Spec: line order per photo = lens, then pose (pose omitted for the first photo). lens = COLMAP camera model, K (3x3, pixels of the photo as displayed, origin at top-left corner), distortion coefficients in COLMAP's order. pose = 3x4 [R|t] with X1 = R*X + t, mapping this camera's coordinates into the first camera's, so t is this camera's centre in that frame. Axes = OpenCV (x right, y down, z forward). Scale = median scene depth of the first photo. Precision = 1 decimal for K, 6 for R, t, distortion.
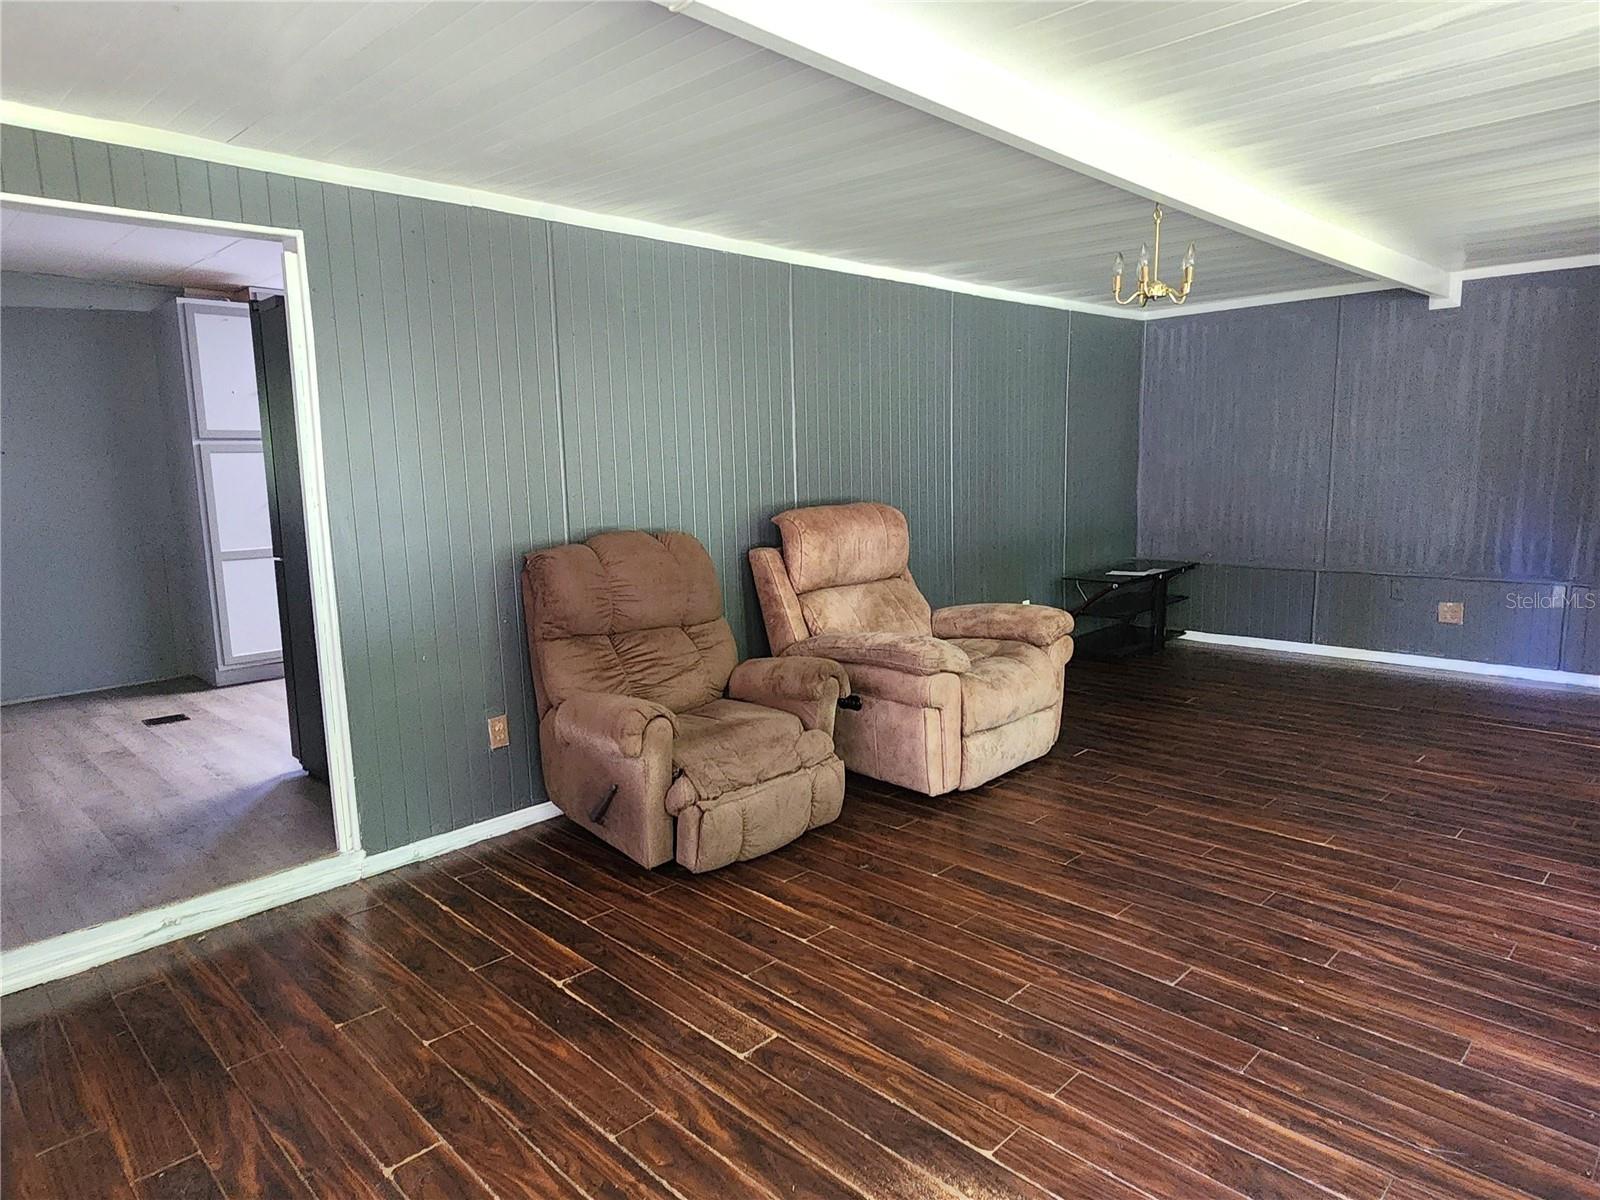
lens RADIAL K [[981.4, 0, 800.0], [0, 981.4, 600.0], [0, 0, 1]] dist [0.002702, 0.000564]
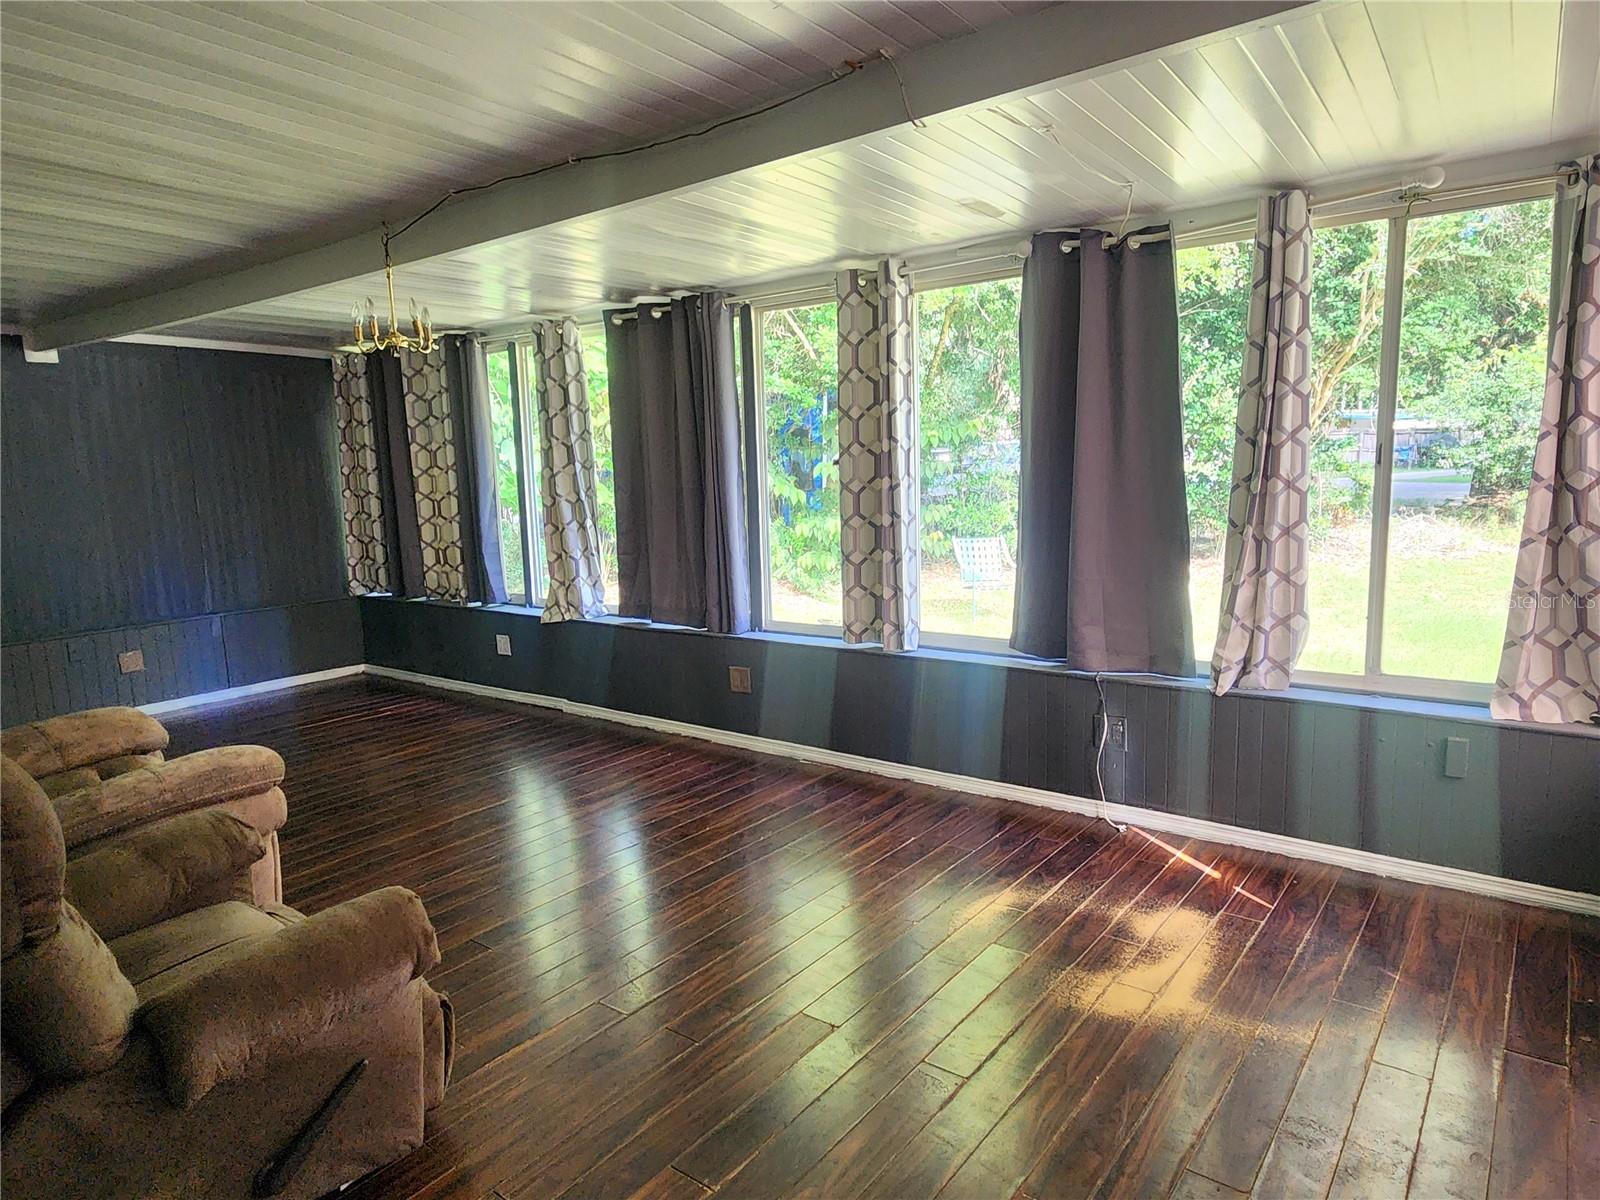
lens RADIAL K [[981.4, 0, 800.0], [0, 981.4, 600.0], [0, 0, 1]] dist [0.002702, 0.000564]
pose [[-0.136918, -0.110266, 0.984426, -0.622294], [0.180471, 0.974376, 0.134241, -0.087542], [-0.974004, 0.196041, -0.113509, 0.617542]]
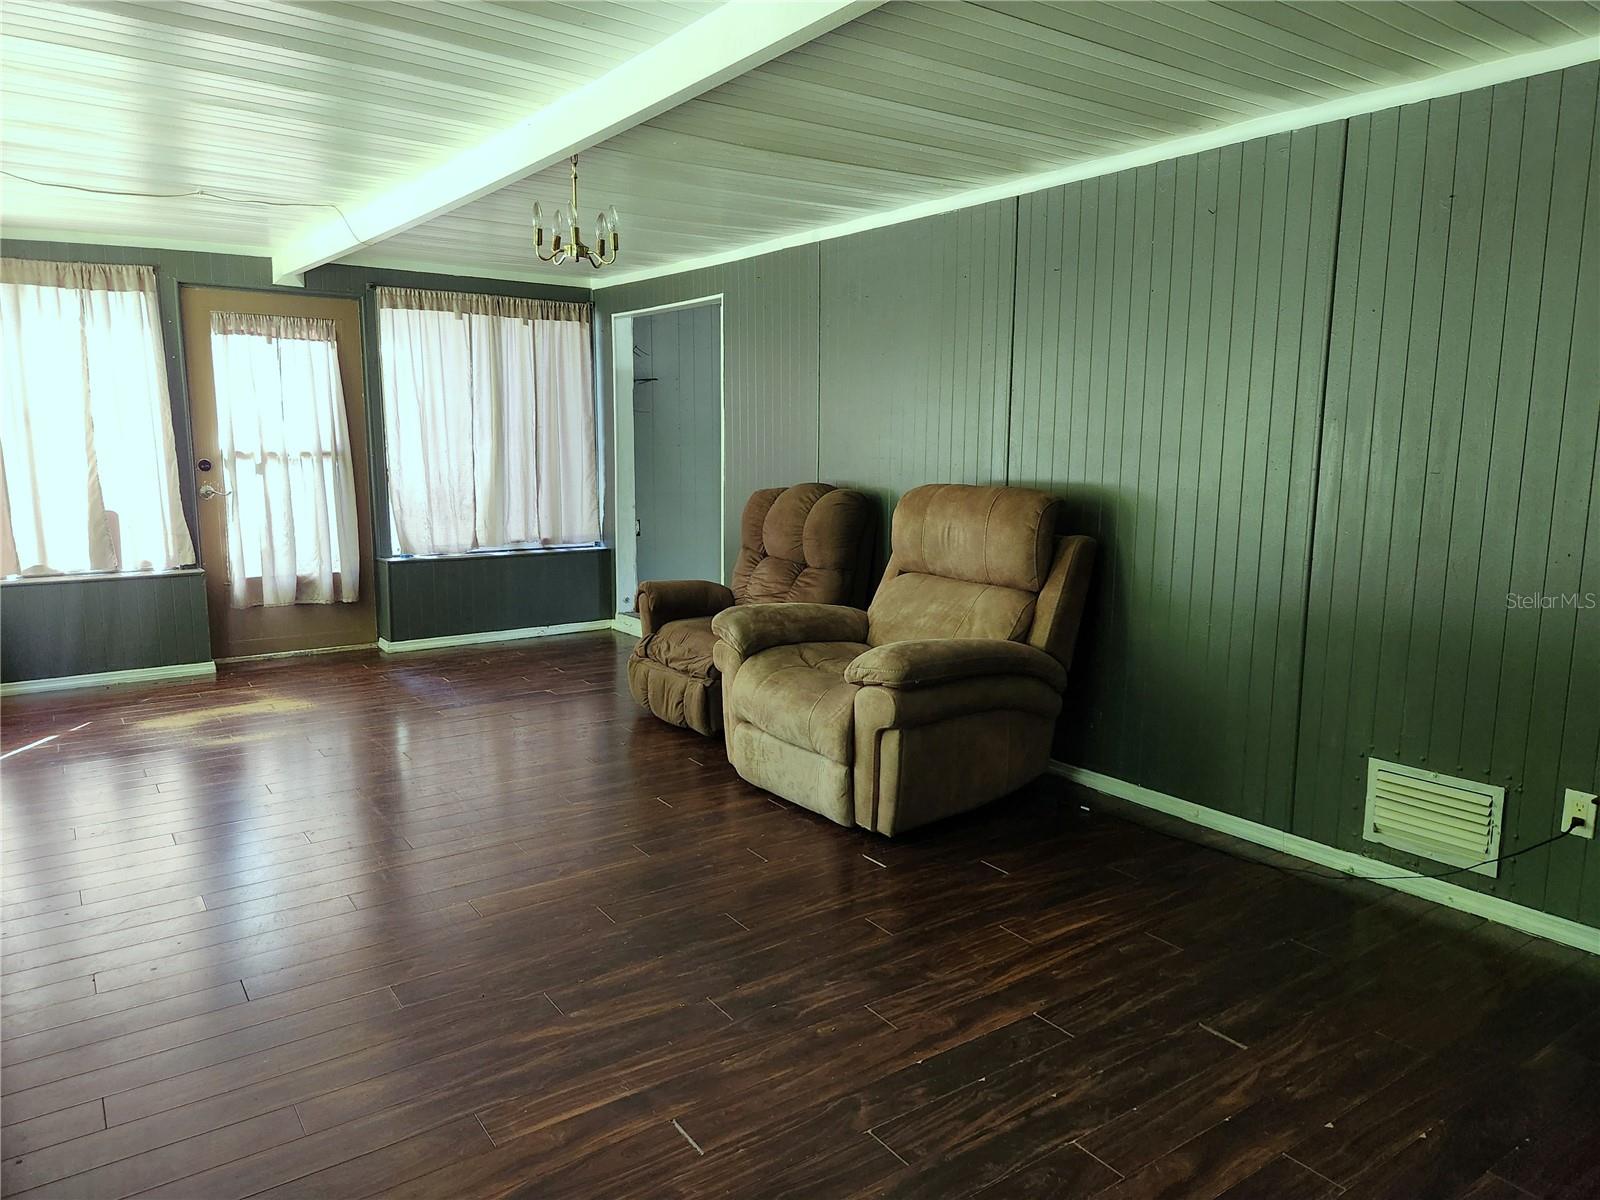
lens RADIAL K [[1082.7, 0, 807.1], [0, 1082.7, 601.8], [0, 0, 1]] dist [0.065750, -0.047824]
pose [[-0.160657, 0.163996, -0.973291, 1.125049], [-0.161424, 0.968457, 0.189827, -0.176013], [0.973721, 0.187609, -0.129117, 1.142914]]
